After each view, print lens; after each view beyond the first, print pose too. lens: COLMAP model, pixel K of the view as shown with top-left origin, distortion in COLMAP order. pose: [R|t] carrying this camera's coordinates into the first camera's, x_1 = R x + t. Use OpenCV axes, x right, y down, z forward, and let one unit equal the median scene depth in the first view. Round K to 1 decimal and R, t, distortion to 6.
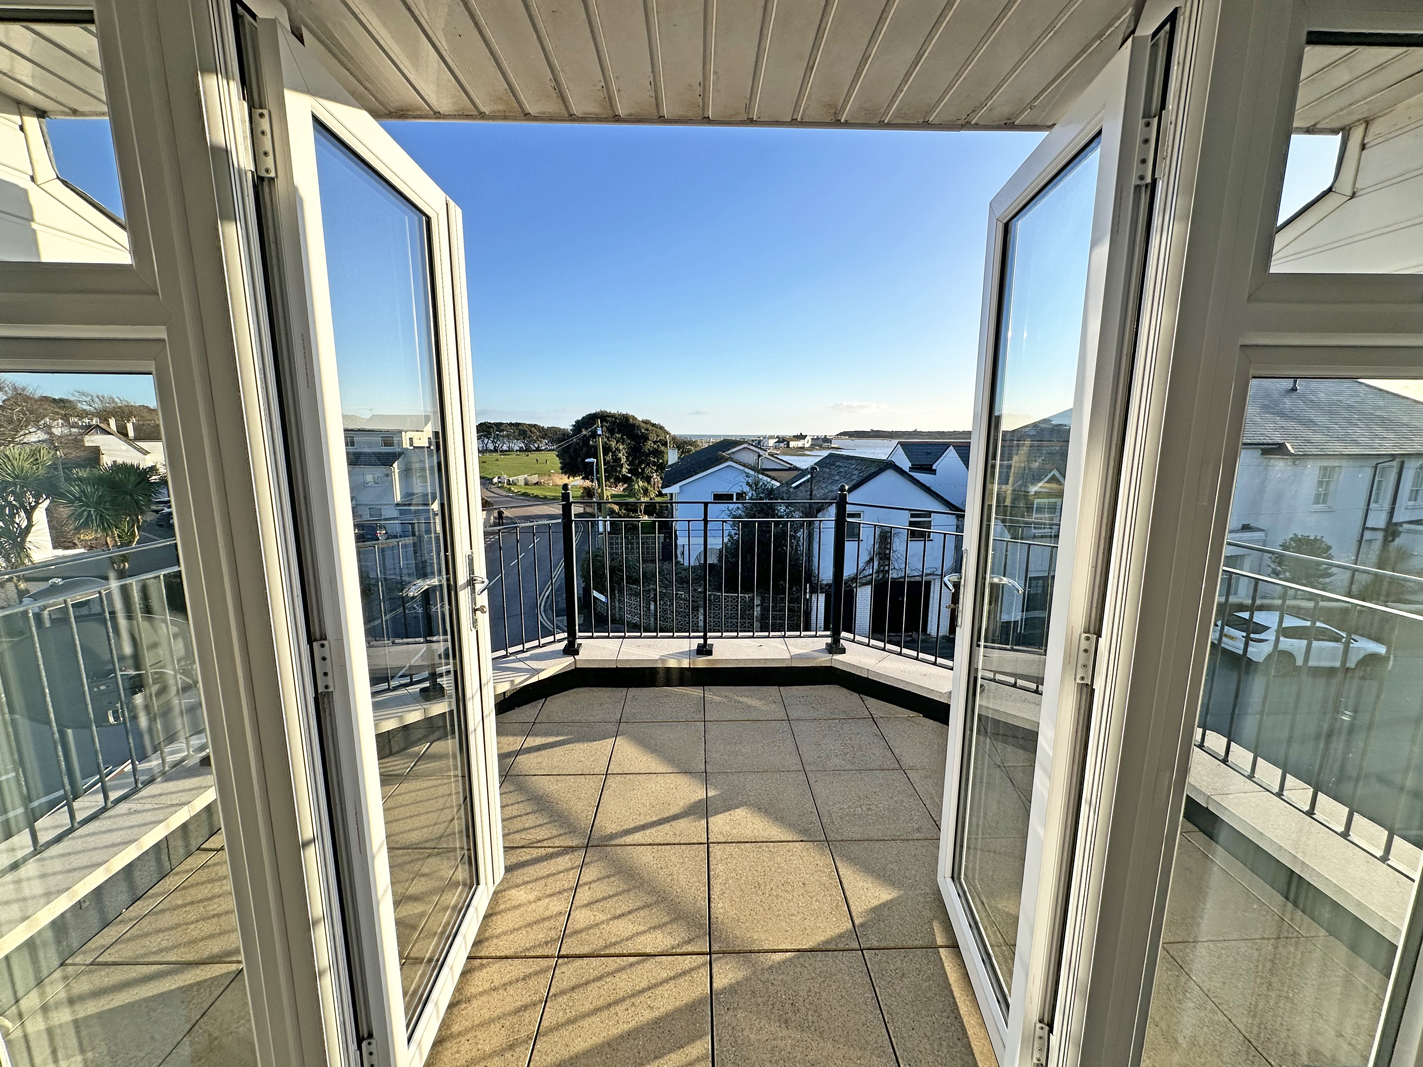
lens RADIAL K [[565.8, 0, 706.7], [0, 565.8, 529.7], [0, 0, 1]] dist [0.000877, 0.000367]
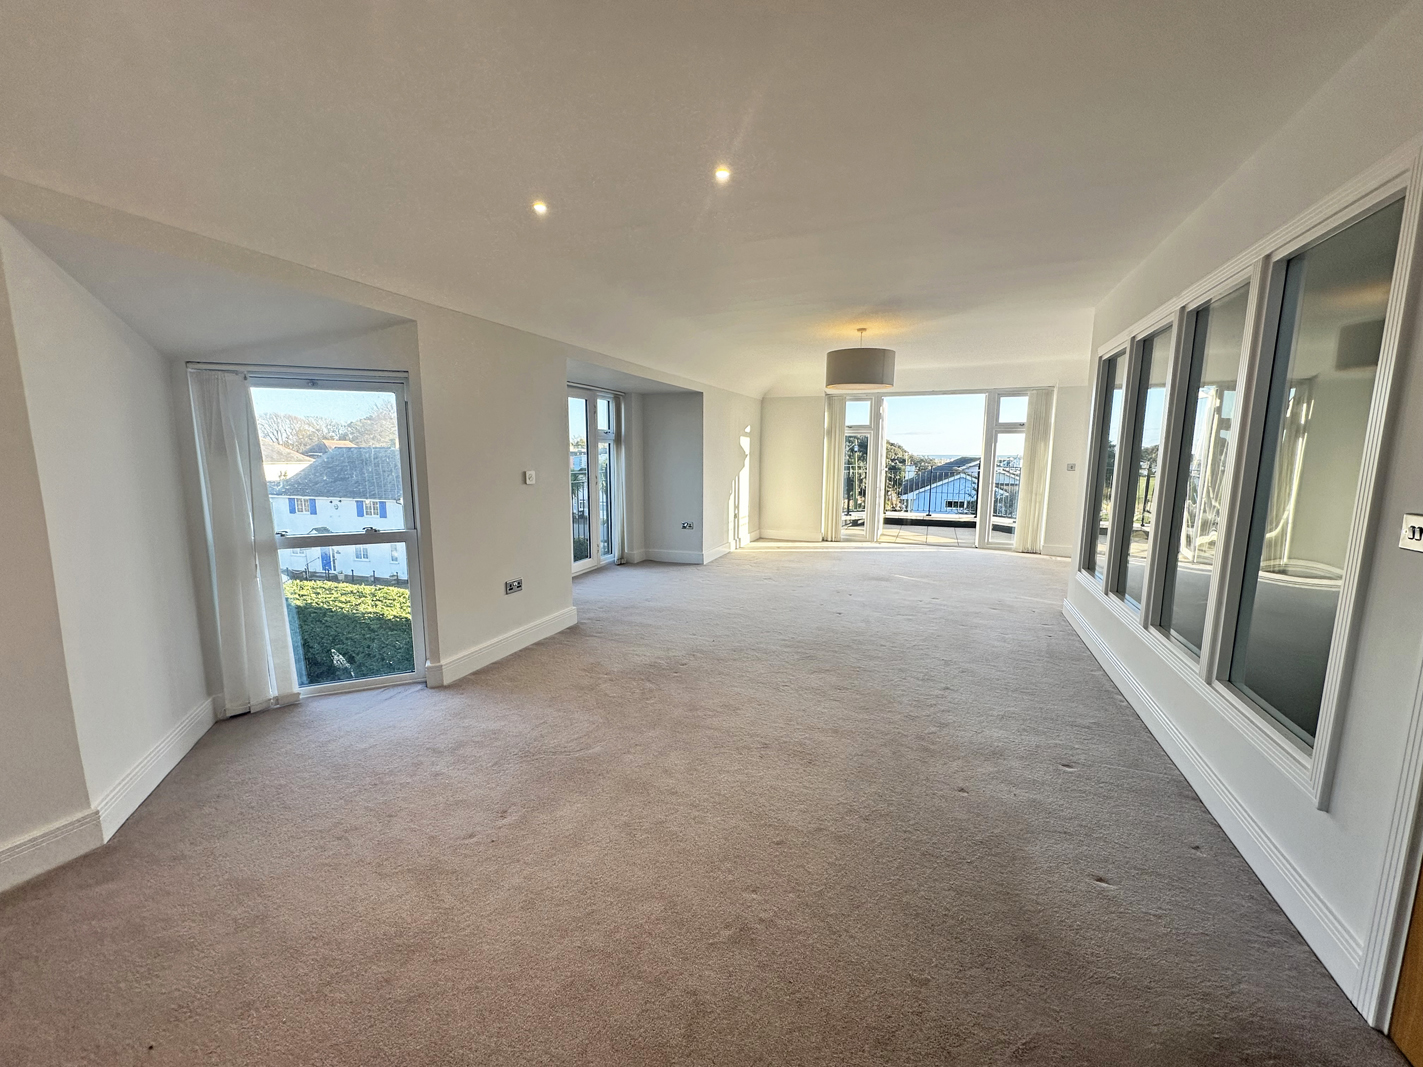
lens RADIAL K [[565.8, 0, 702.1], [0, 565.8, 533.4], [0, 0, 1]] dist [0.000877, 0.000367]
pose [[0.919039, 0.055635, -0.390221, 0.007278], [-0.066862, 0.997646, -0.015233, 0.047607], [0.388455, 0.040091, 0.920595, -0.244629]]
